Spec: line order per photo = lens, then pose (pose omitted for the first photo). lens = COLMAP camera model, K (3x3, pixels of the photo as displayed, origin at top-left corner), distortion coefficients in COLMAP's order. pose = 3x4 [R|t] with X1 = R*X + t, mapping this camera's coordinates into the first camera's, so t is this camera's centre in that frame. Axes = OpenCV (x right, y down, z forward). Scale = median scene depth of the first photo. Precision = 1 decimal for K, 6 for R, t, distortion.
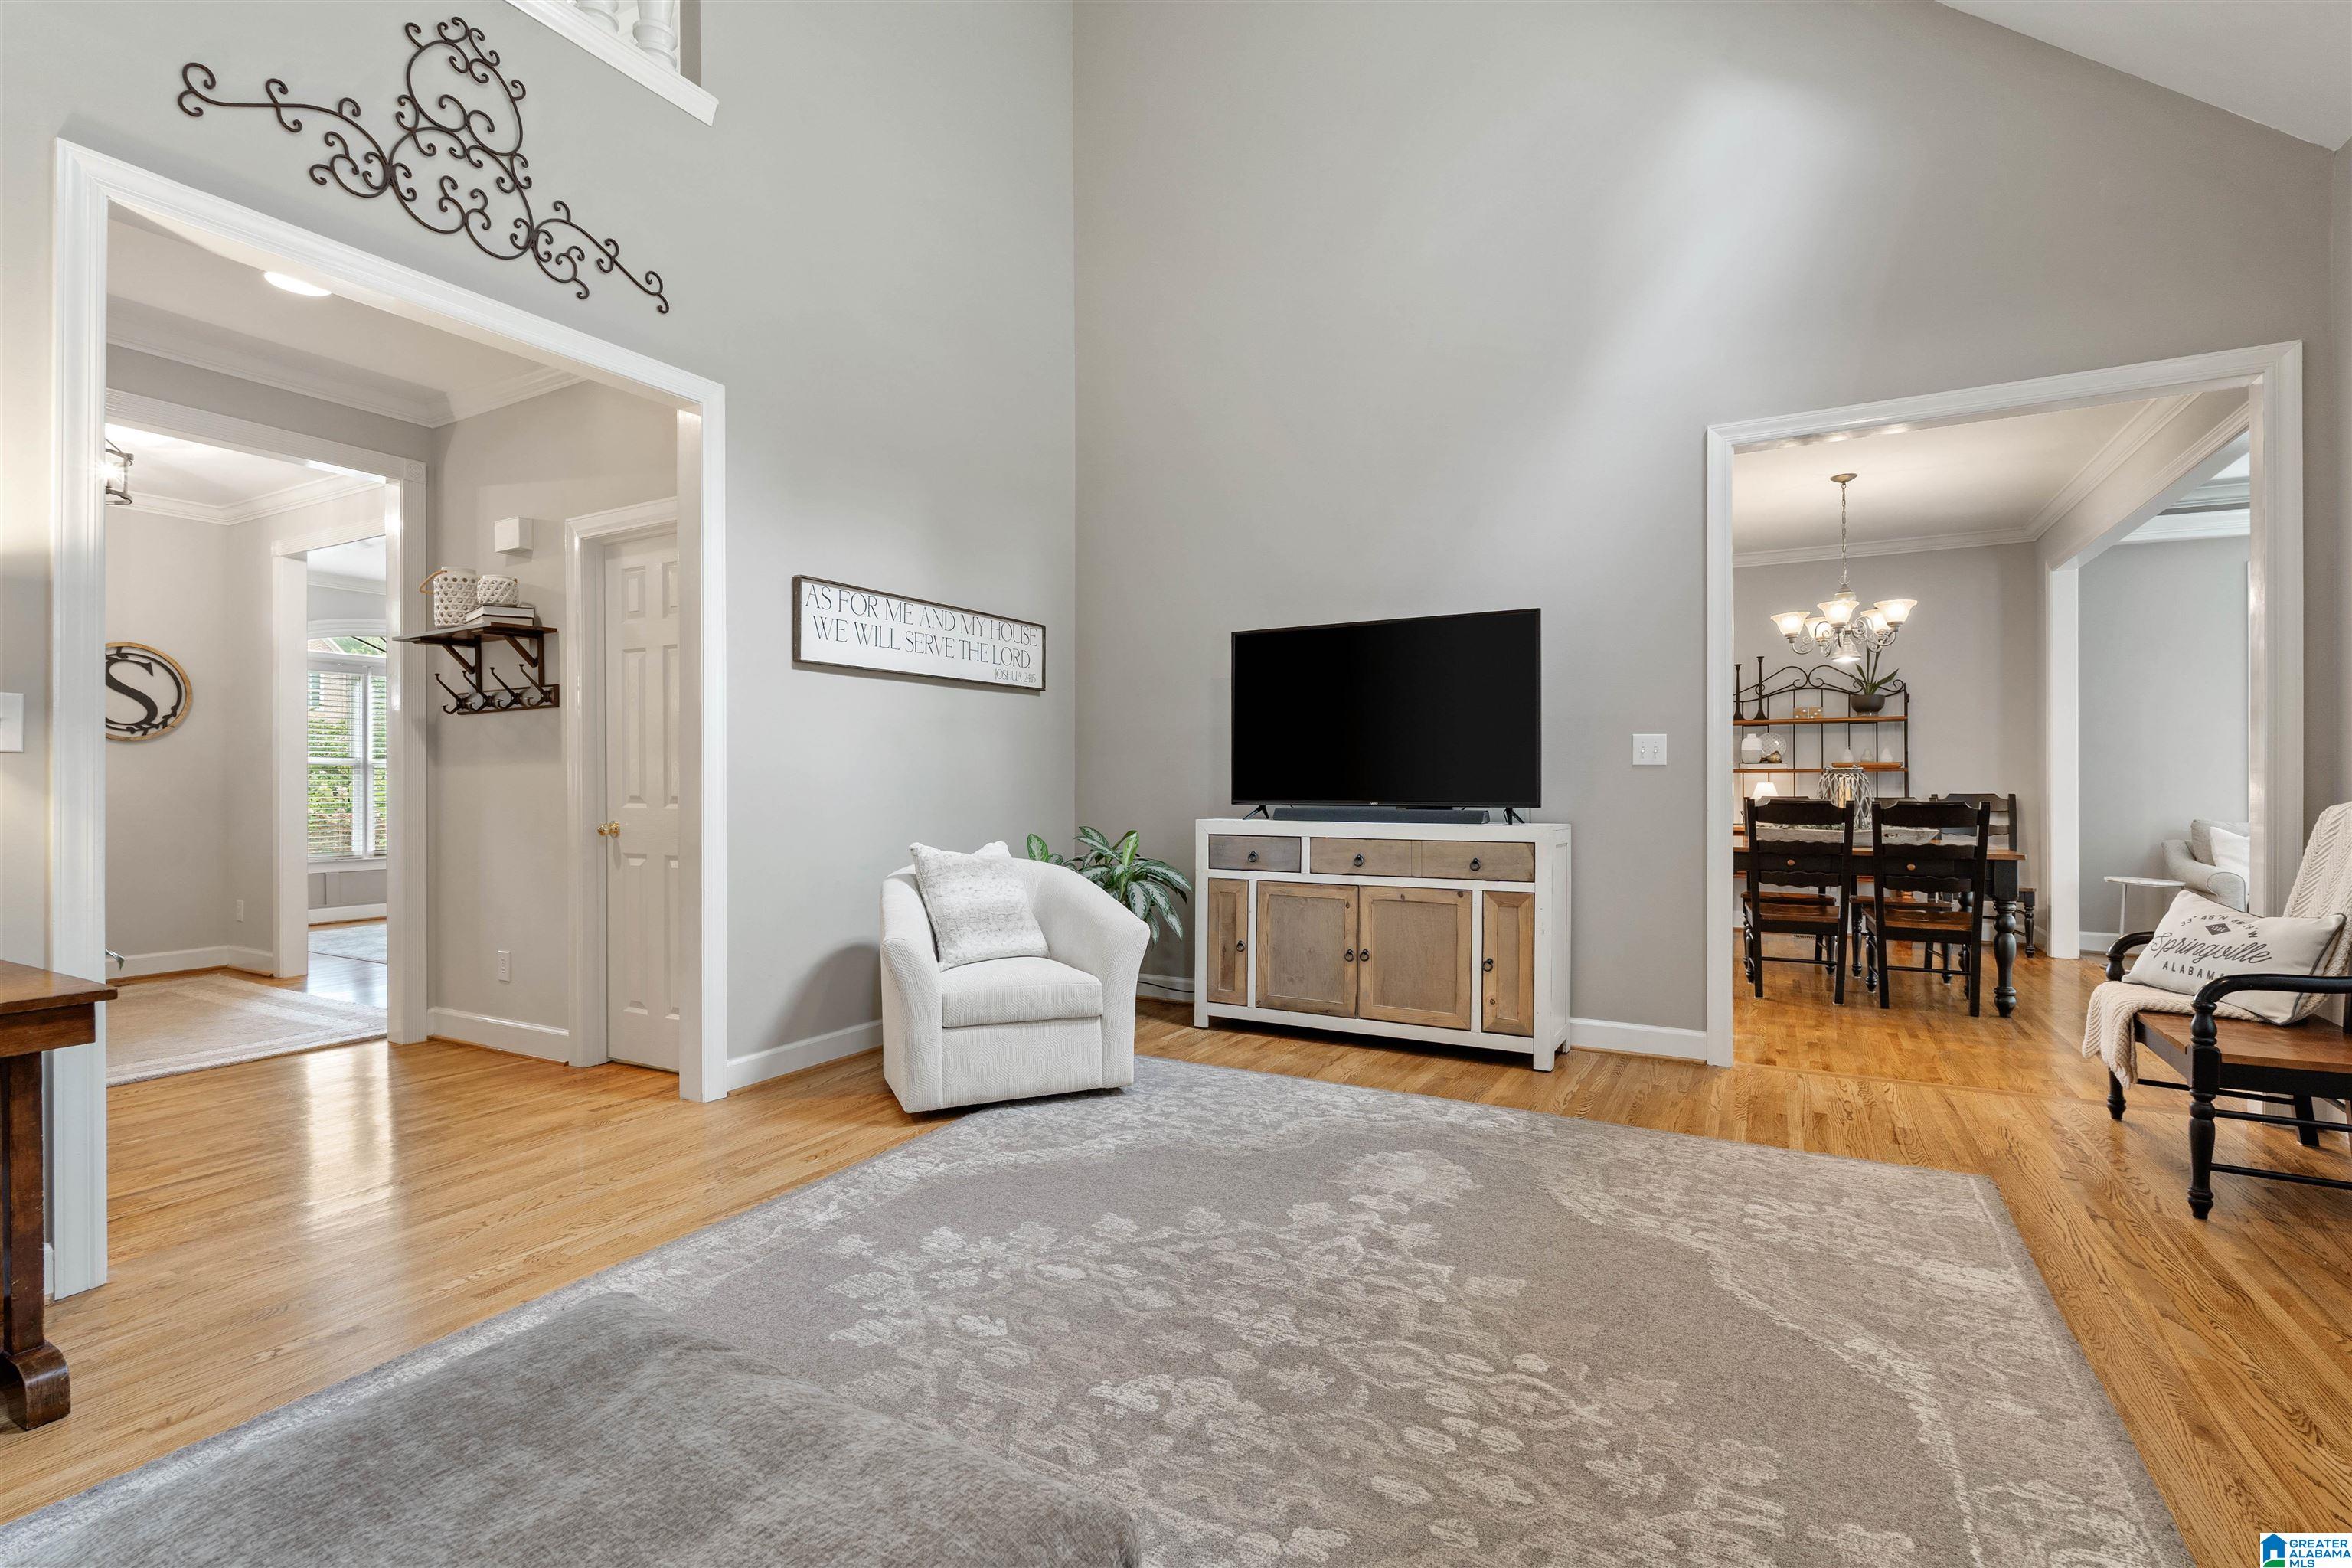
lens RADIAL K [[1059.2, 0, 1180.3], [0, 1059.2, 782.4], [0, 0, 1]] dist [-0.005211, 0.001325]
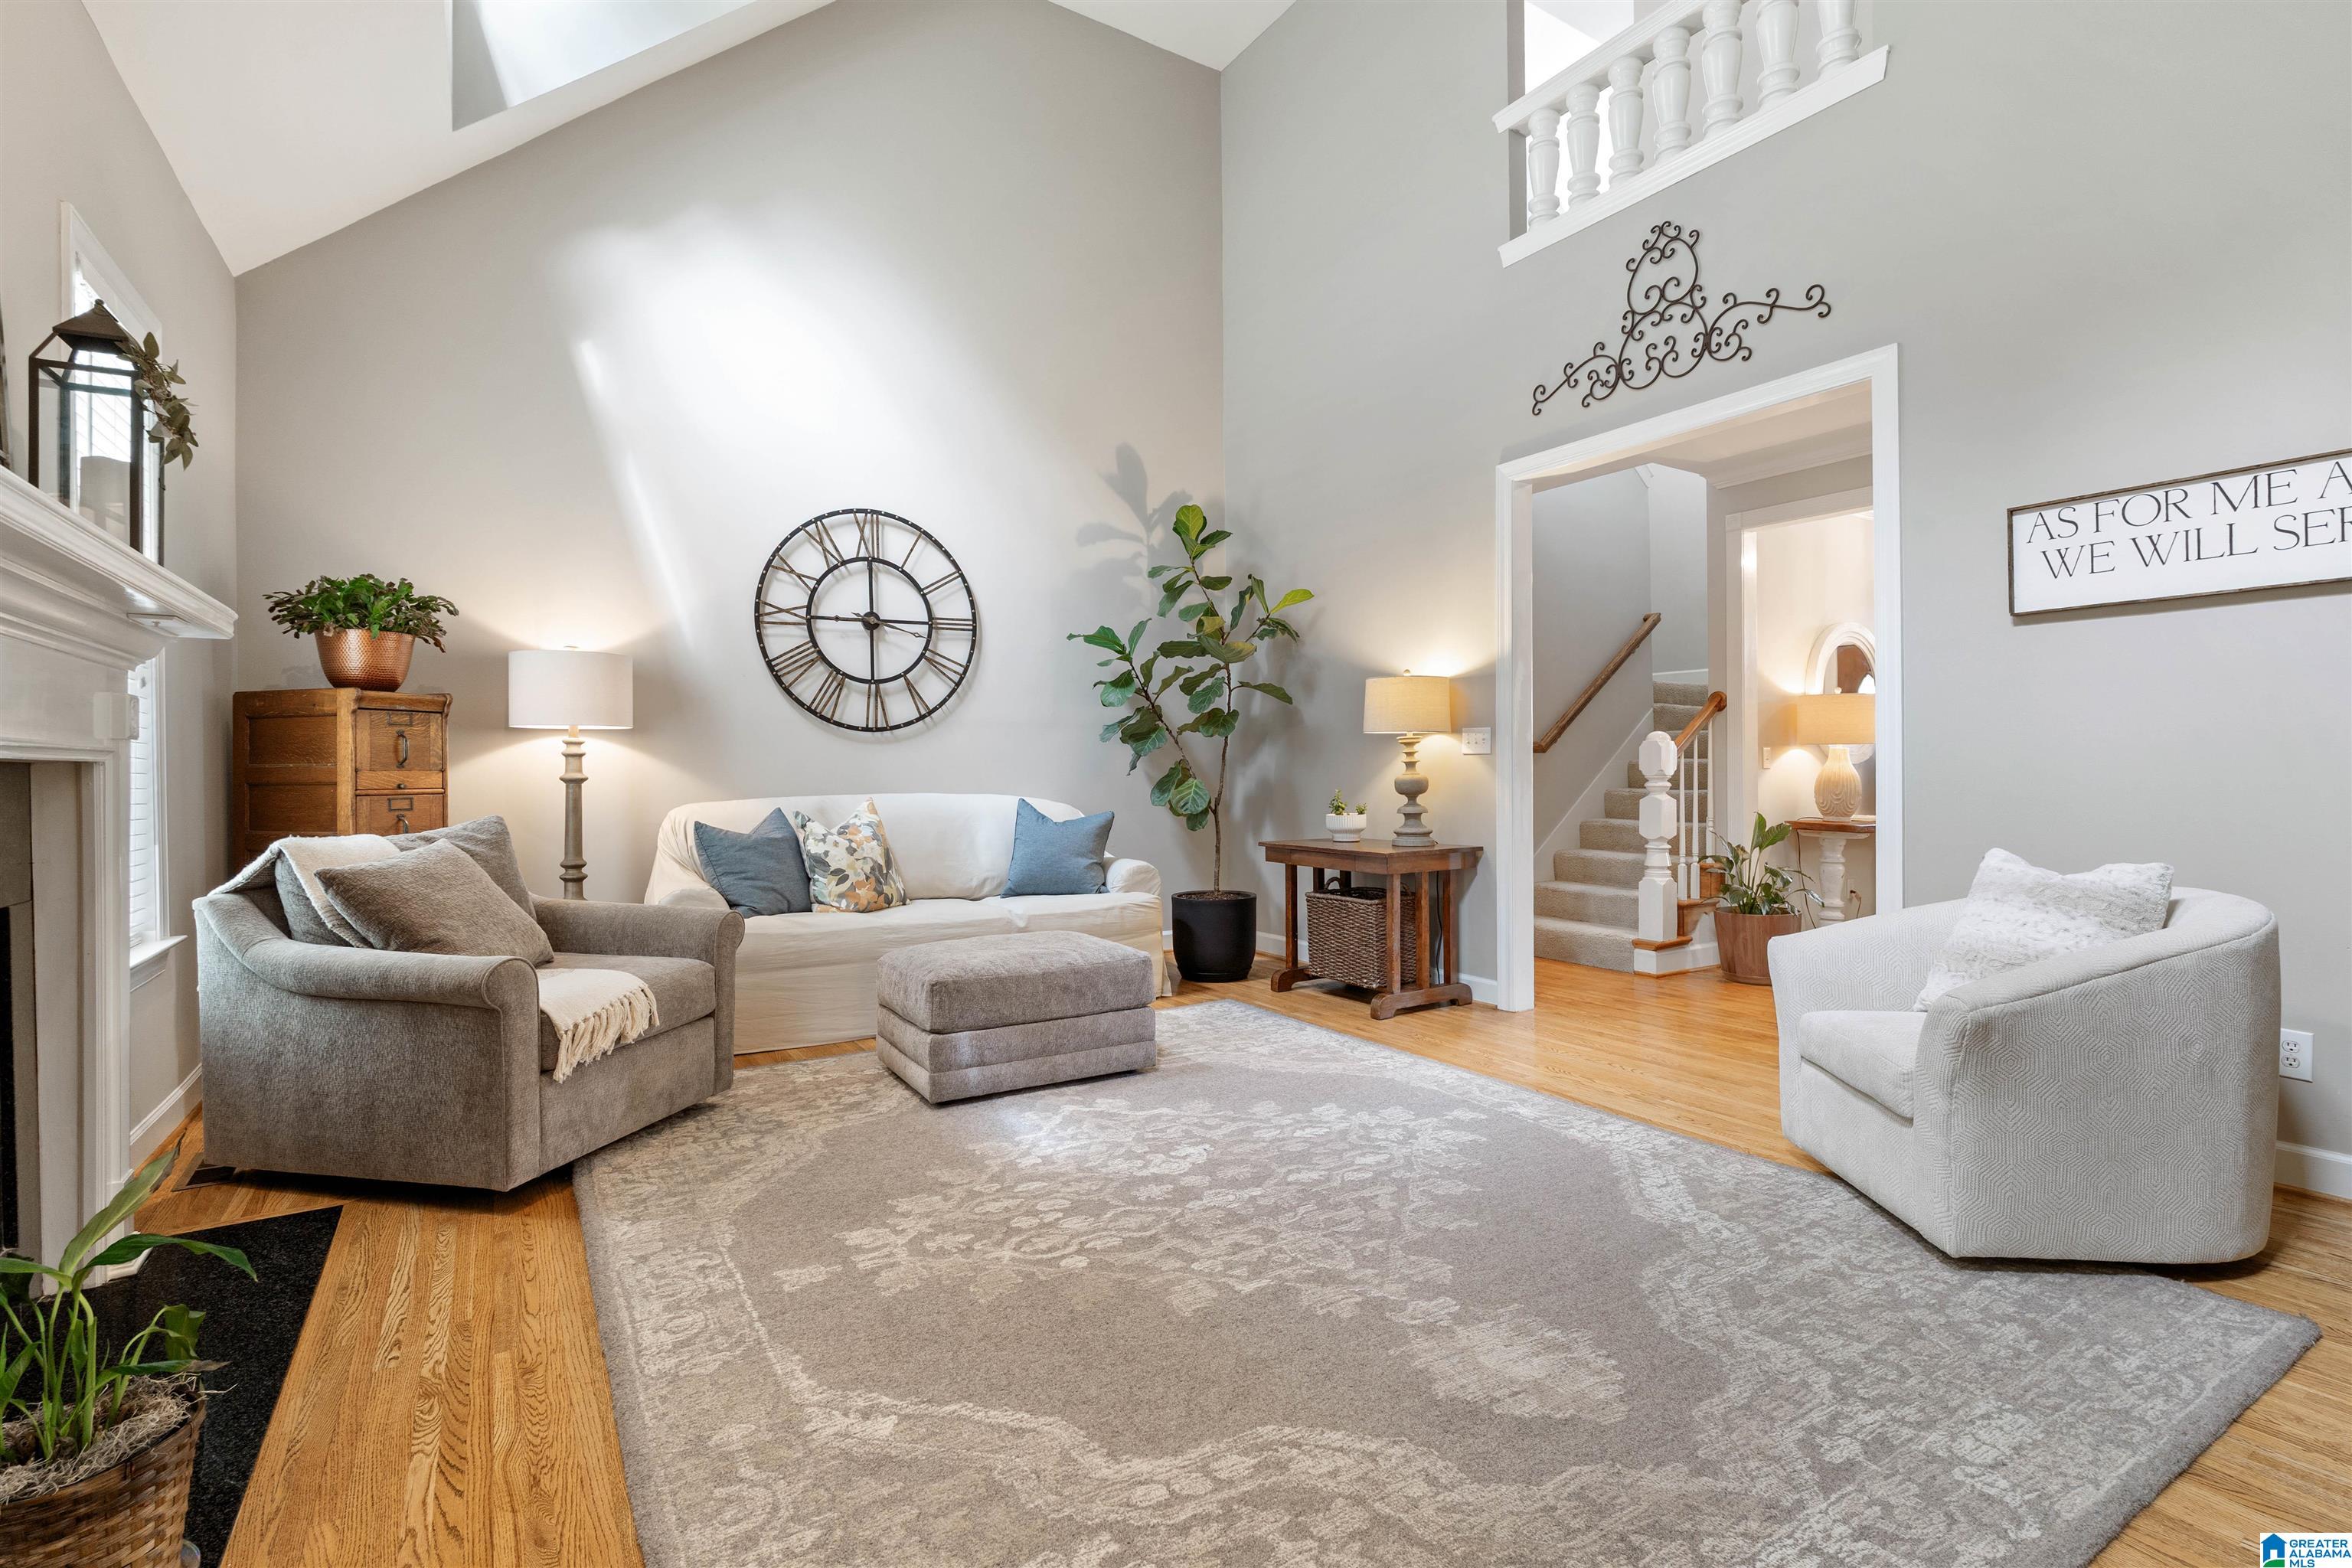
lens RADIAL K [[1092.5, 0, 1191.4], [0, 1092.5, 779.3], [0, 0, 1]] dist [-0.004414, 0.000400]
pose [[-0.466602, 0.011366, -0.884394, 1.028358], [0.005348, 0.999935, 0.010030, -0.003076], [0.884451, -0.000050, -0.466633, 1.287187]]
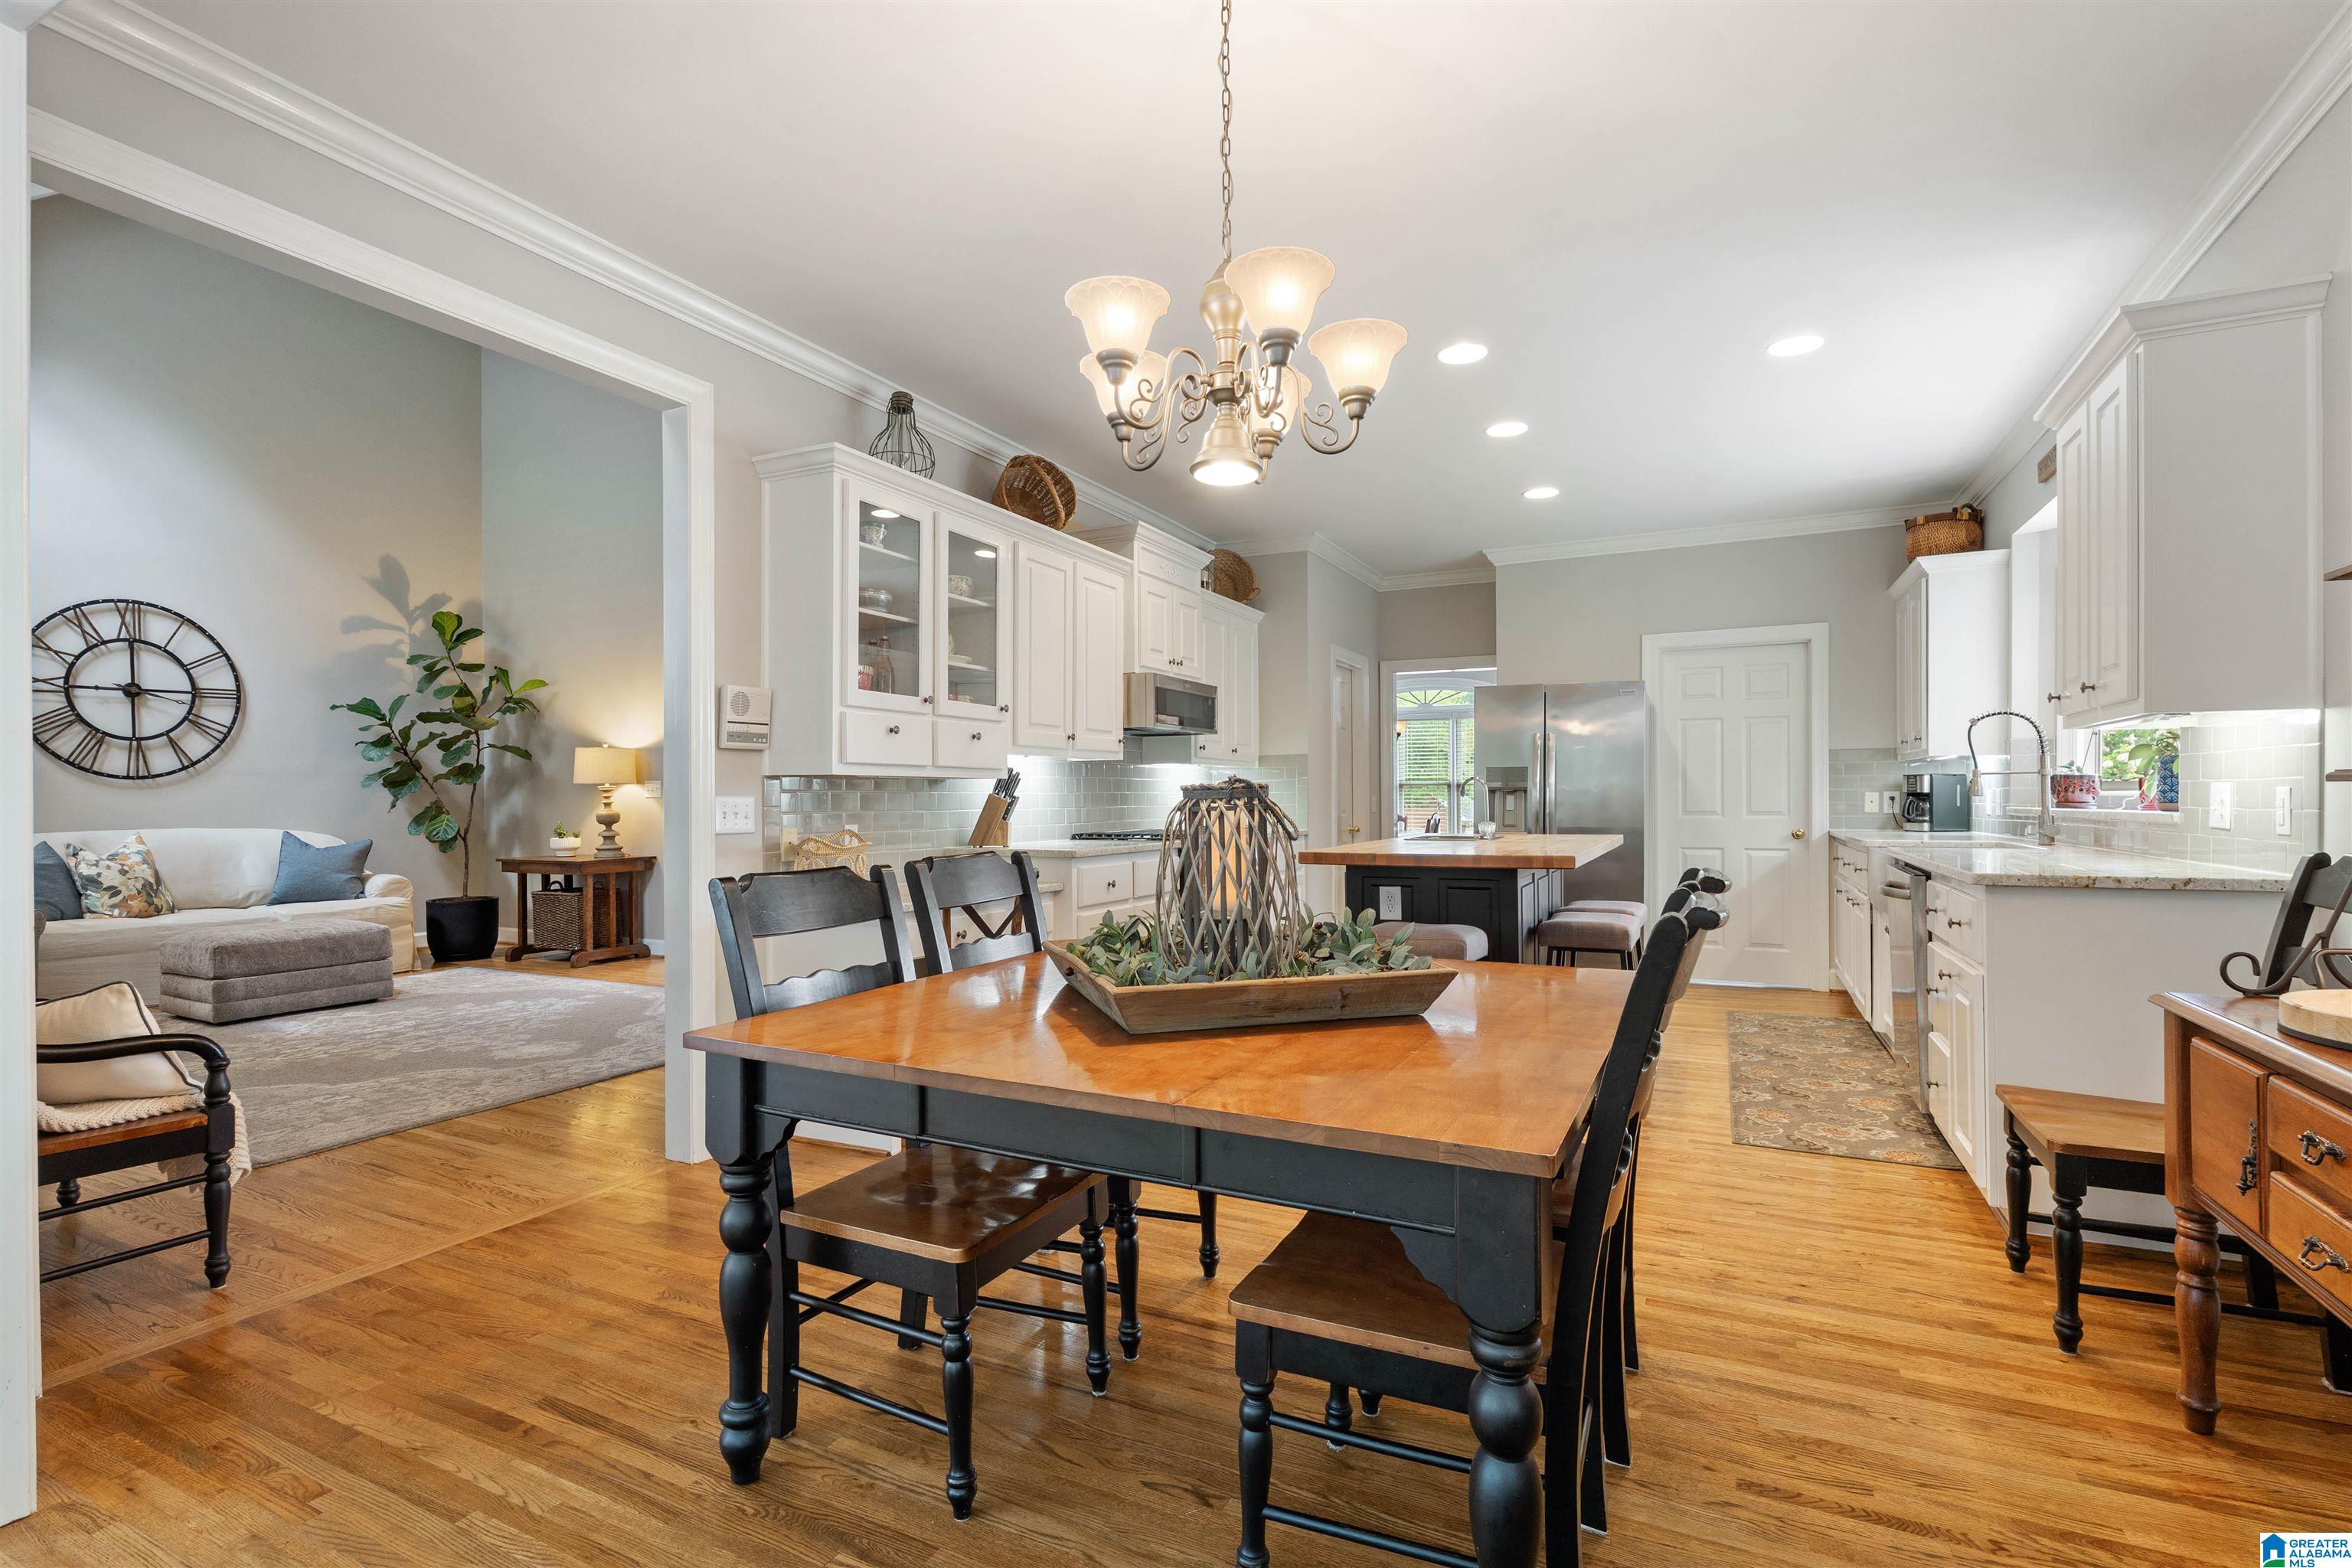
lens RADIAL K [[1092.5, 0, 1172.2], [0, 1092.5, 796.1], [0, 0, 1]] dist [-0.004414, 0.000400]
pose [[0.044155, 0.001049, -0.999024, 2.178635], [0.007028, 0.999974, 0.001360, -0.023373], [0.999000, -0.007081, 0.044146, 2.138793]]
